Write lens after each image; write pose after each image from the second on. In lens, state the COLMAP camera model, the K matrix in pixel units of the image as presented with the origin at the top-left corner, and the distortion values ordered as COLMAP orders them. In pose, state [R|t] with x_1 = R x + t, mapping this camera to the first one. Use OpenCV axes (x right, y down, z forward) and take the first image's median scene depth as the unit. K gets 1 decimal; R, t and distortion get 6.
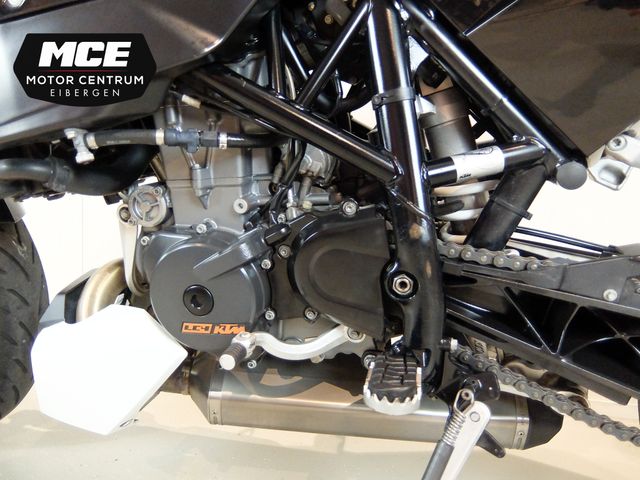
lens RADIAL K [[478.5, 0, 318.8], [0, 478.5, 238.8], [0, 0, 1]] dist [-0.027532, 0.005883]
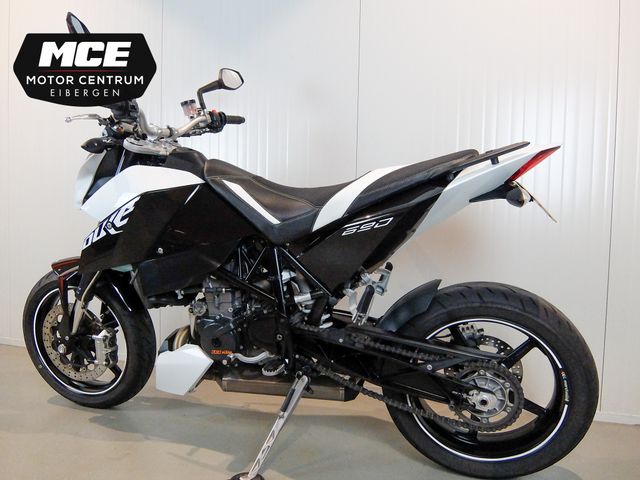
lens RADIAL K [[478.5, 0, 322.6], [0, 478.5, 243.0], [0, 0, 1]] dist [-0.027532, 0.005883]
pose [[0.997029, -0.022830, -0.073570, 0.626592], [0.018317, 0.997943, -0.061442, -0.288431], [0.074821, 0.059912, 0.995396, -1.907601]]
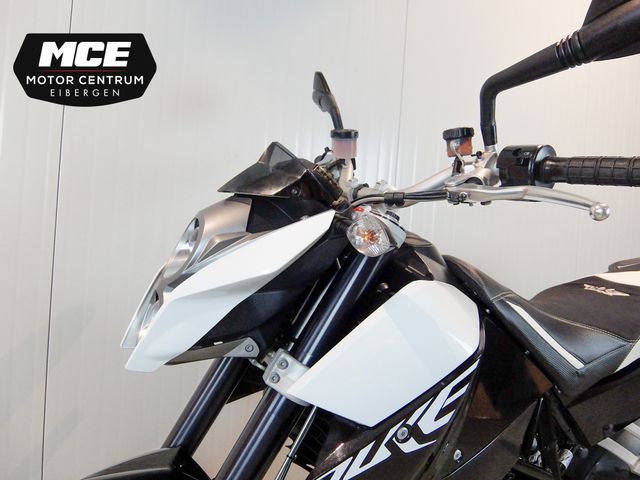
lens RADIAL K [[478.5, 0, 317.5], [0, 478.5, 238.3], [0, 0, 1]] dist [-0.027532, 0.005883]
pose [[0.765604, -0.002712, 0.643307, -1.730763], [0.045990, 0.997663, -0.050527, -1.011006], [-0.641667, 0.068269, 0.763939, 0.000111]]
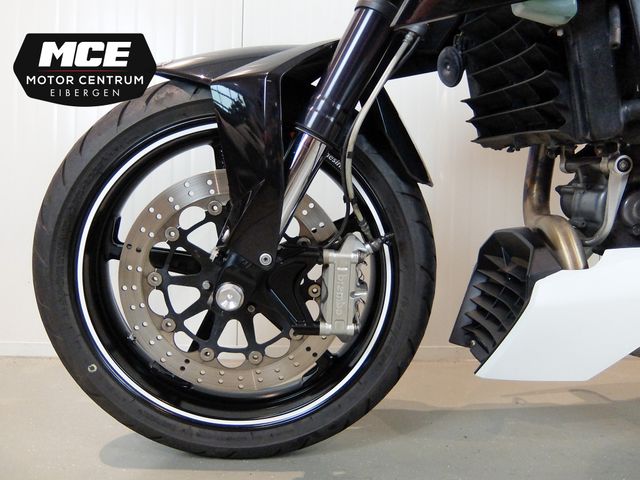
lens RADIAL K [[478.5, 0, 317.6], [0, 478.5, 233.7], [0, 0, 1]] dist [-0.027532, 0.005883]
pose [[0.961644, -0.039082, 0.271501, -1.569059], [0.060281, 0.995711, -0.070184, 0.158064], [-0.267593, 0.083858, 0.959876, 0.172109]]
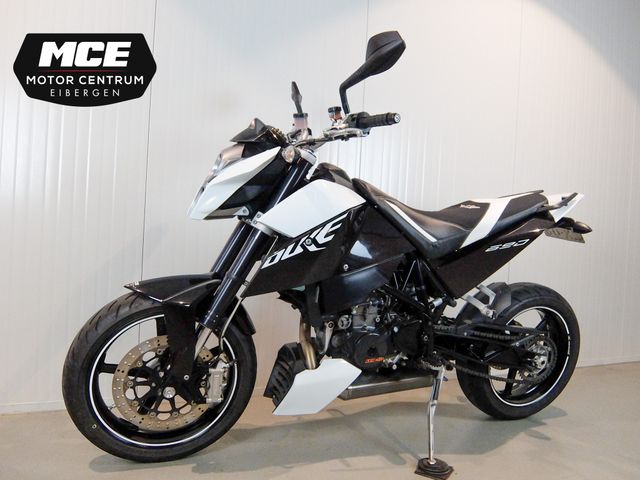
lens RADIAL K [[478.5, 0, 322.9], [0, 478.5, 244.5], [0, 0, 1]] dist [-0.027532, 0.005883]
pose [[0.817638, -0.020334, 0.575373, -2.289479], [0.056685, 0.997364, -0.045305, -0.446776], [-0.572935, 0.069658, 0.816635, -1.424967]]
